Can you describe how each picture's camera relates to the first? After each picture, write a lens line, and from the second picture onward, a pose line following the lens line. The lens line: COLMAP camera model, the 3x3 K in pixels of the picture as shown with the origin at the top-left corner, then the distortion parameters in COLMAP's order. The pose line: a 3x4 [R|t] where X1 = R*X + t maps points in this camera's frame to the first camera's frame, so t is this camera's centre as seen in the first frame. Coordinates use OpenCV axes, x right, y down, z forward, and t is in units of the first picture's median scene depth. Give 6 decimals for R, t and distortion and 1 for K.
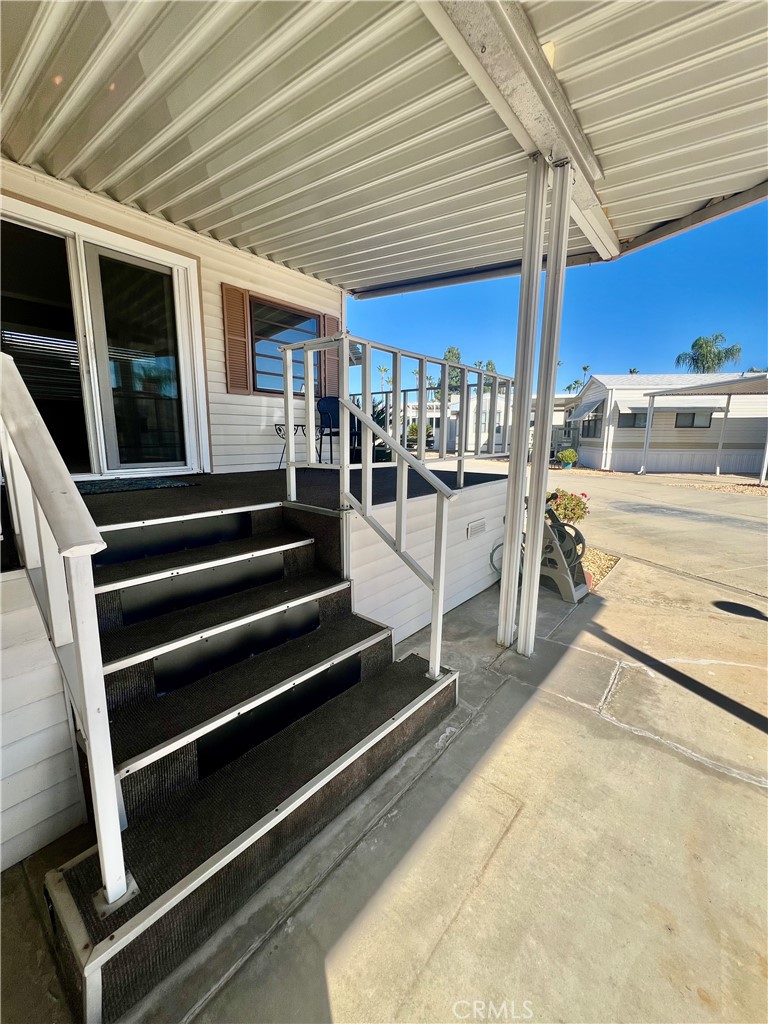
lens RADIAL K [[410.9, 0, 385.0], [0, 410.9, 509.9], [0, 0, 1]] dist [-0.002443, 0.000634]
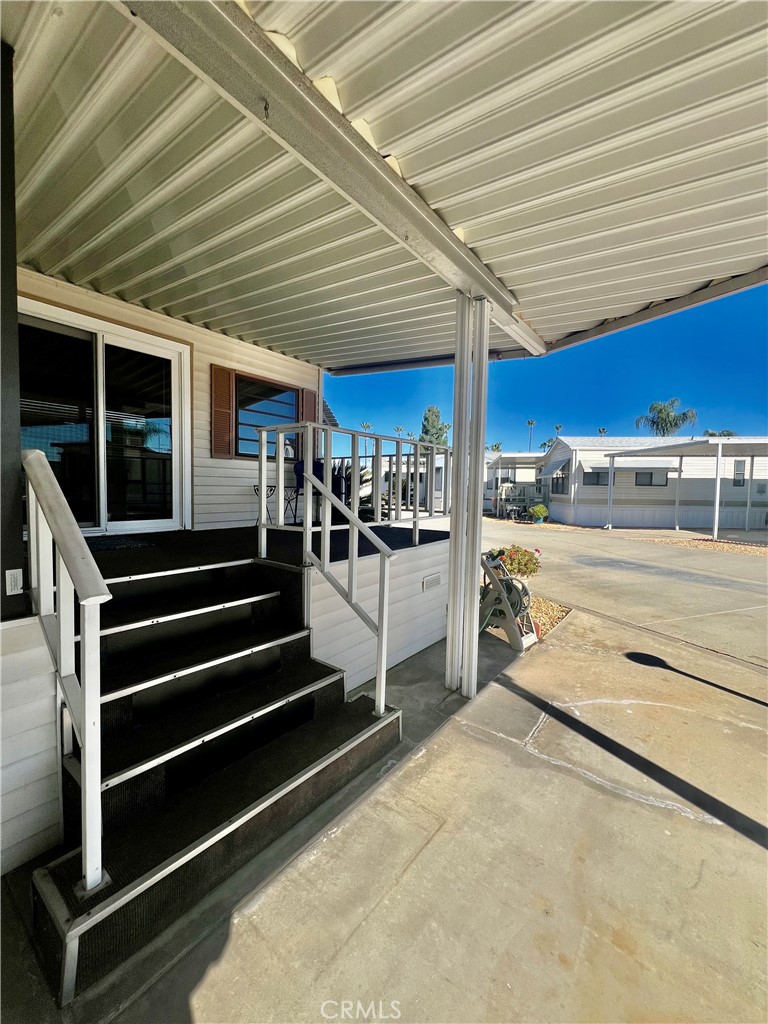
lens RADIAL K [[410.9, 0, 385.0], [0, 410.9, 509.9], [0, 0, 1]] dist [-0.002443, 0.000634]
pose [[0.999183, 0.007039, 0.039785, 0.075107], [-0.001990, 0.992086, -0.125545, -0.012710], [-0.040354, 0.125363, 0.991290, -0.179954]]
